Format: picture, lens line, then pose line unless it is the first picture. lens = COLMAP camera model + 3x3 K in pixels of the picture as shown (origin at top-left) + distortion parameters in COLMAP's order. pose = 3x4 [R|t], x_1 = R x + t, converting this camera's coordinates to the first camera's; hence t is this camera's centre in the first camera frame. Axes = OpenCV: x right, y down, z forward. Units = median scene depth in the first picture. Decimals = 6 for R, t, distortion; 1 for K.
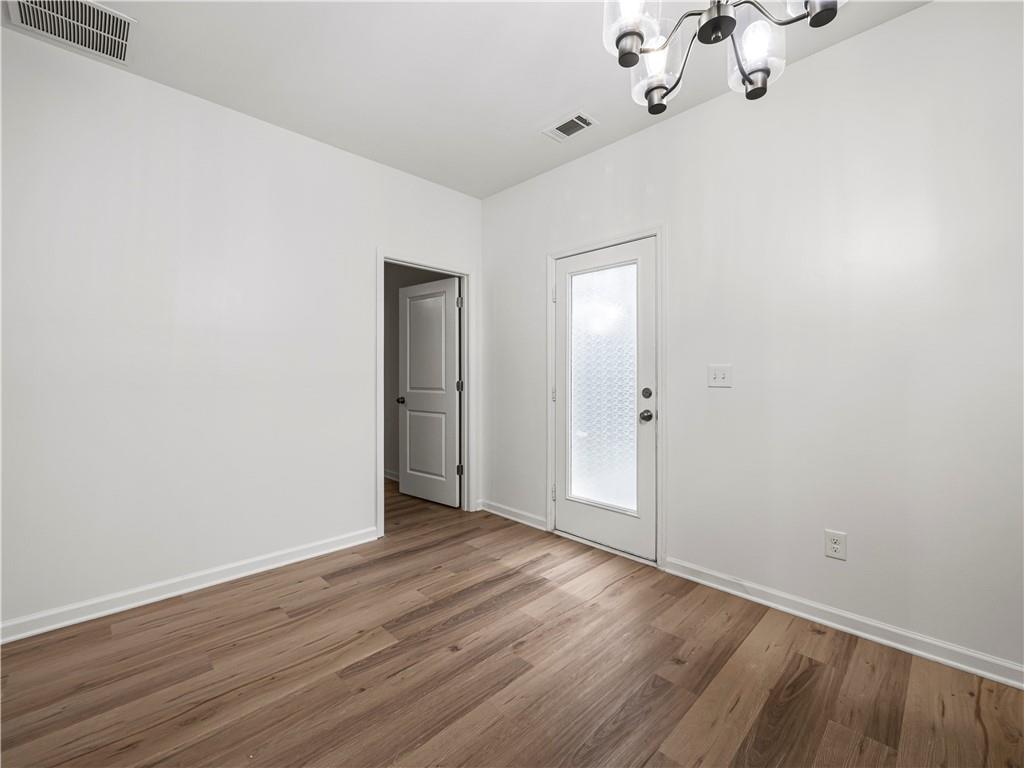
lens RADIAL K [[438.9, 0, 513.4], [0, 438.9, 382.2], [0, 0, 1]] dist [-0.004297, 0.000514]
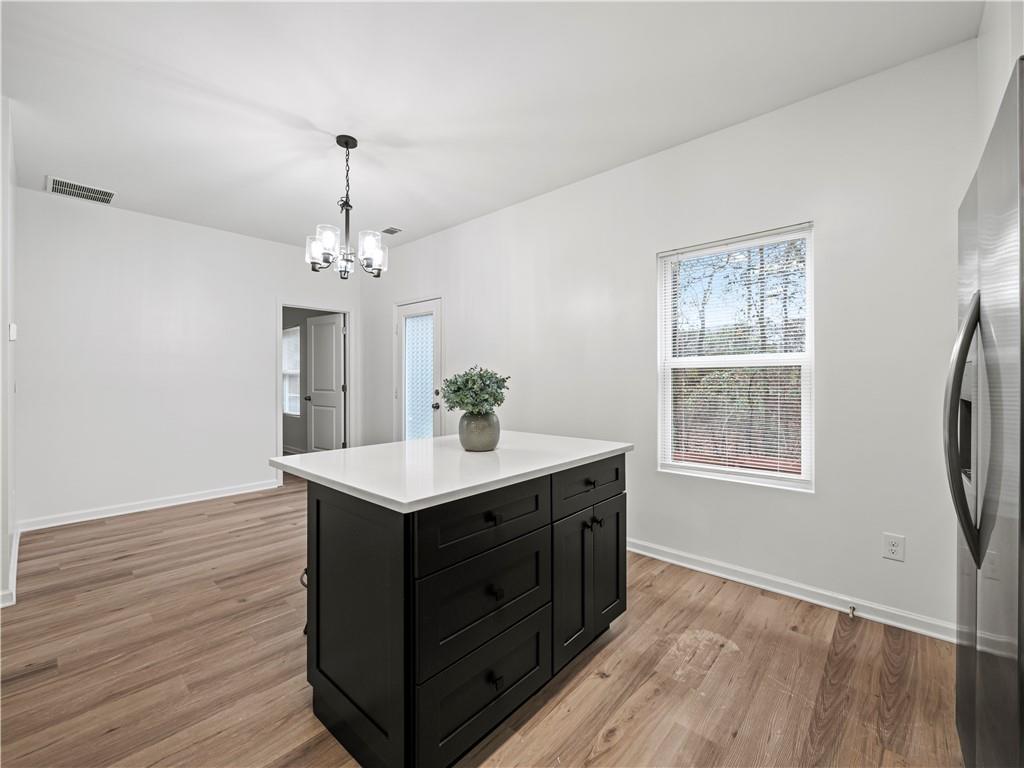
lens RADIAL K [[438.9, 0, 510.2], [0, 438.9, 381.6], [0, 0, 1]] dist [-0.004297, 0.000514]
pose [[0.998616, -0.003885, 0.052458, 0.409110], [0.003946, 0.999992, -0.001050, -0.011008], [-0.052453, 0.001255, 0.998623, -0.560036]]
